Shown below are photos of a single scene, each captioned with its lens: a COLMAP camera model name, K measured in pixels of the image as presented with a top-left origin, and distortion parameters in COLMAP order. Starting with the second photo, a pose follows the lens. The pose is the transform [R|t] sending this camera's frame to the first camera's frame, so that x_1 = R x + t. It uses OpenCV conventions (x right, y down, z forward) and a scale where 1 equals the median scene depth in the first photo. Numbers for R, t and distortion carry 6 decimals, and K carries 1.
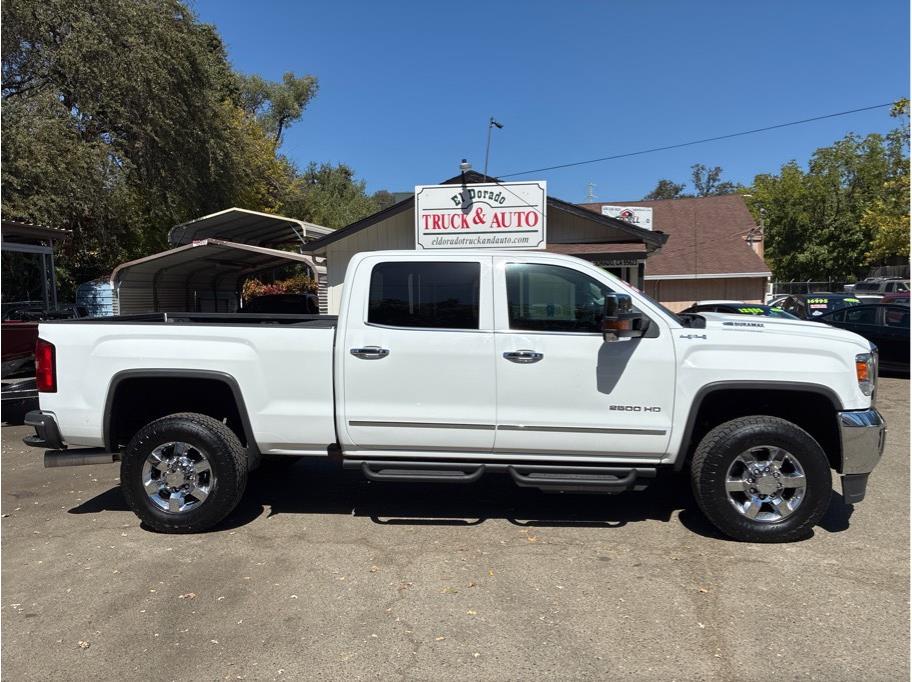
lens RADIAL K [[689.6, 0, 462.4], [0, 689.6, 347.6], [0, 0, 1]] dist [0.055484, -0.065274]
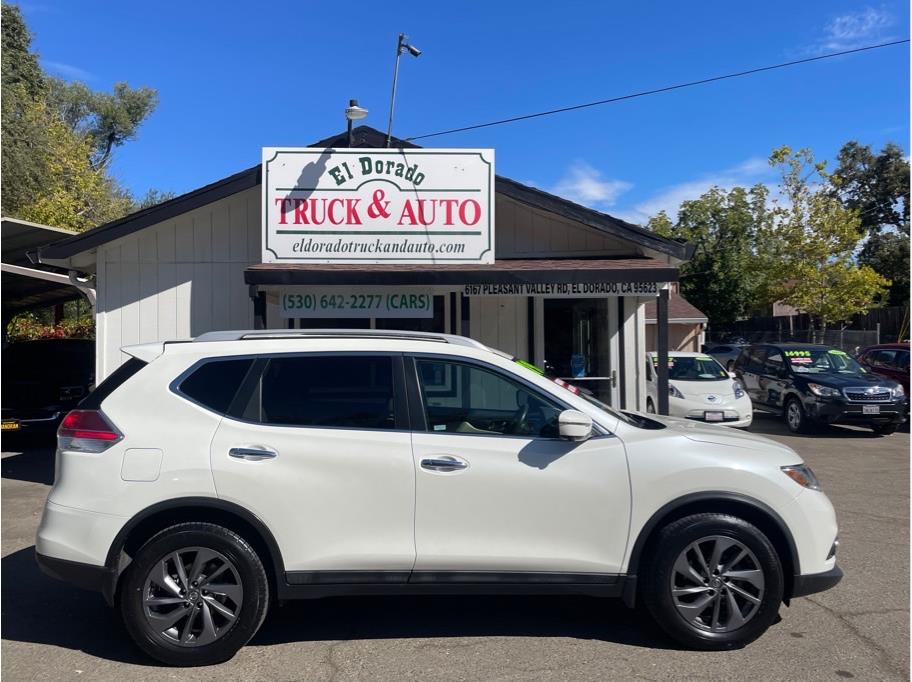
lens RADIAL K [[687.6, 0, 457.9], [0, 687.6, 339.5], [0, 0, 1]] dist [0.099221, -0.123387]
pose [[0.981501, 0.008439, 0.191271, -0.019451], [0.006863, 0.996835, -0.079197, -0.032496], [-0.191334, 0.079044, 0.978337, 0.430987]]
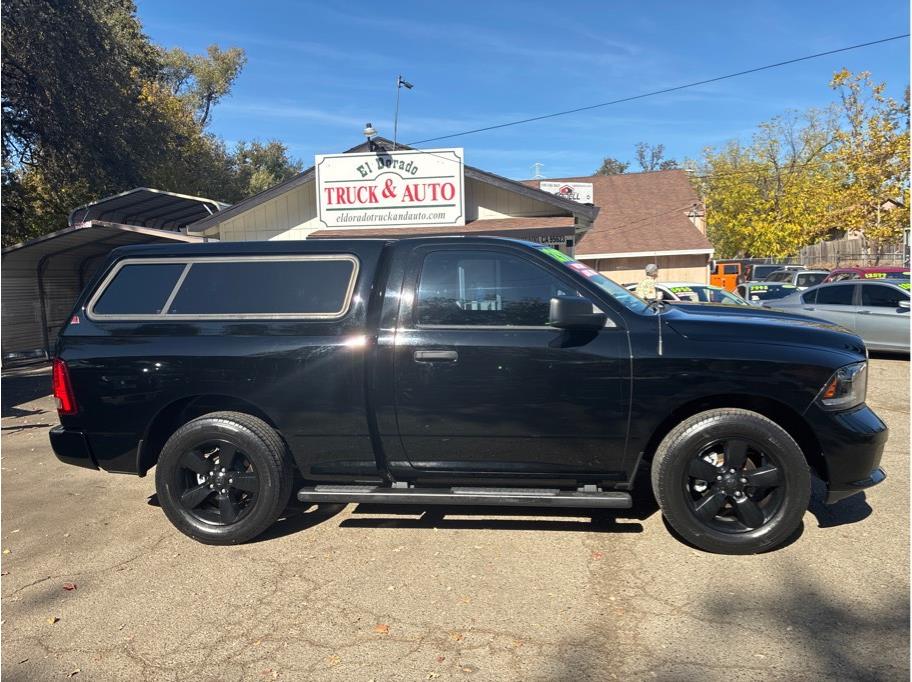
lens RADIAL K [[689.5, 0, 454.2], [0, 689.5, 345.1], [0, 0, 1]] dist [0.060840, -0.074845]
pose [[0.998111, -0.024410, 0.056377, 0.052126], [0.023181, 0.999481, 0.022347, -0.008871], [-0.056893, -0.020998, 0.998159, 0.109579]]
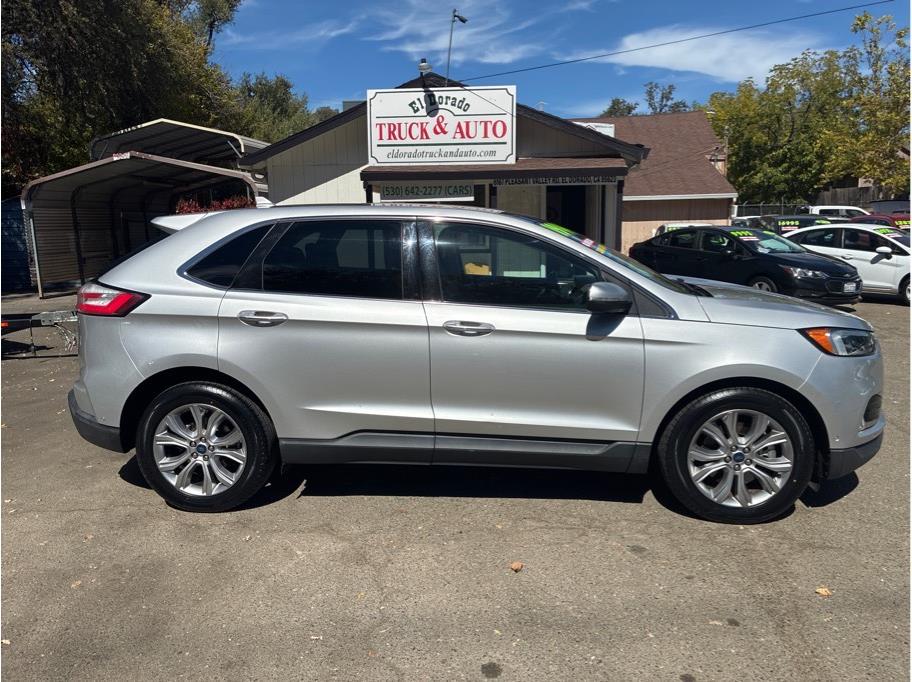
lens RADIAL K [[694.9, 0, 456.9], [0, 694.9, 340.3], [0, 0, 1]] dist [0.023574, -0.010011]
pose [[0.997764, -0.010767, 0.065970, -0.016287], [0.004258, 0.995176, 0.098018, -0.003280], [-0.066707, -0.097518, 0.992996, 0.083039]]
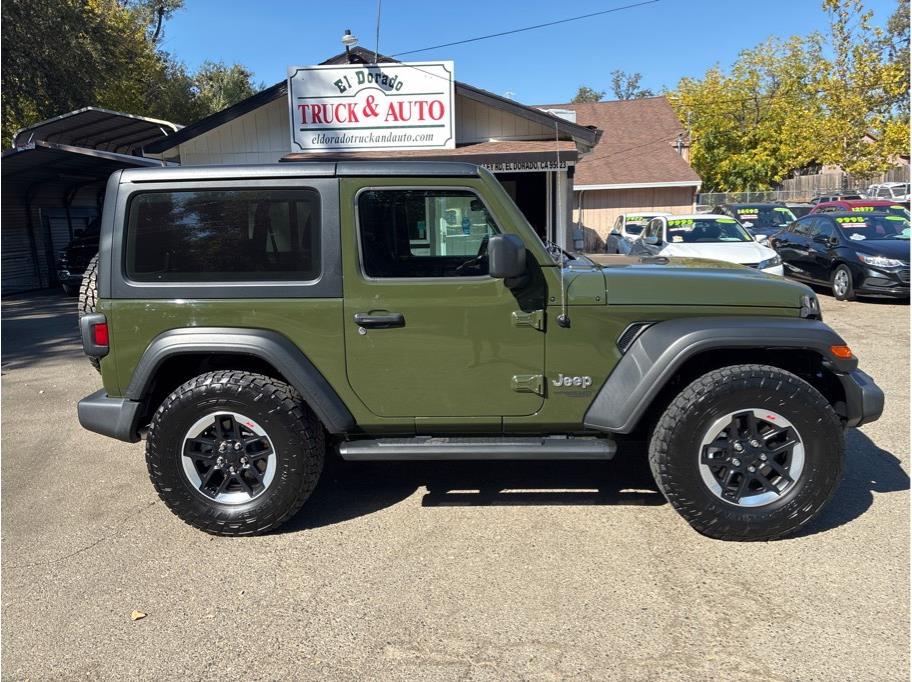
lens RADIAL K [[696.4, 0, 462.4], [0, 696.4, 338.4], [0, 0, 1]] dist [0.020780, -0.010488]
pose [[0.993379, -0.032396, 0.110224, 0.031743], [0.020506, 0.994011, 0.107343, -0.009736], [-0.113041, -0.104372, 0.988093, 0.167768]]
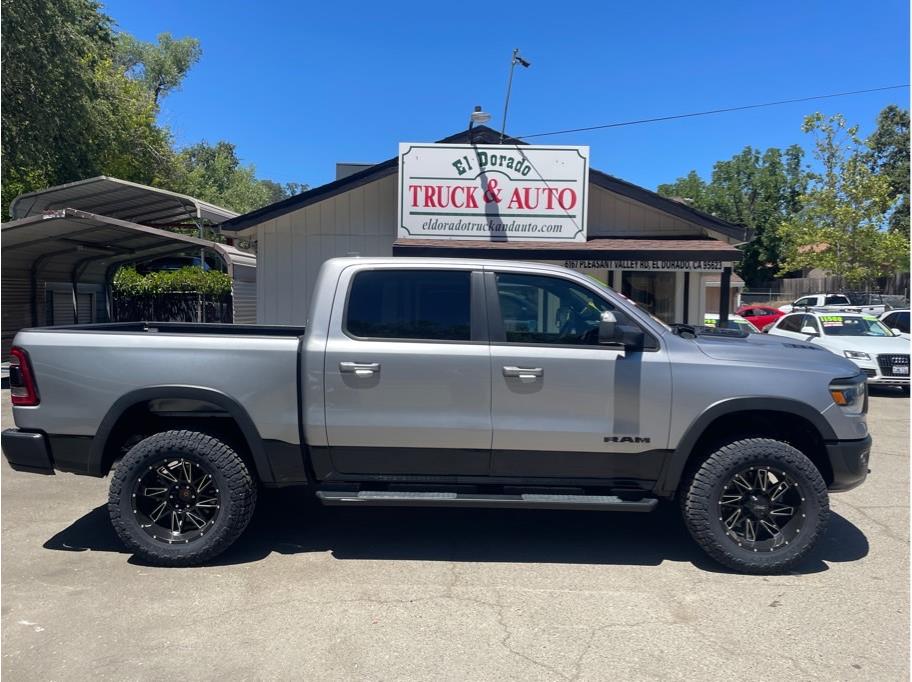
lens RADIAL K [[685.6, 0, 463.1], [0, 685.6, 340.9], [0, 0, 1]] dist [0.097637, -0.116136]
pose [[0.985165, 0.018547, 0.170606, -0.119733], [-0.017222, 0.999809, -0.009240, -0.031474], [-0.170745, 0.006165, 0.985296, 0.314728]]
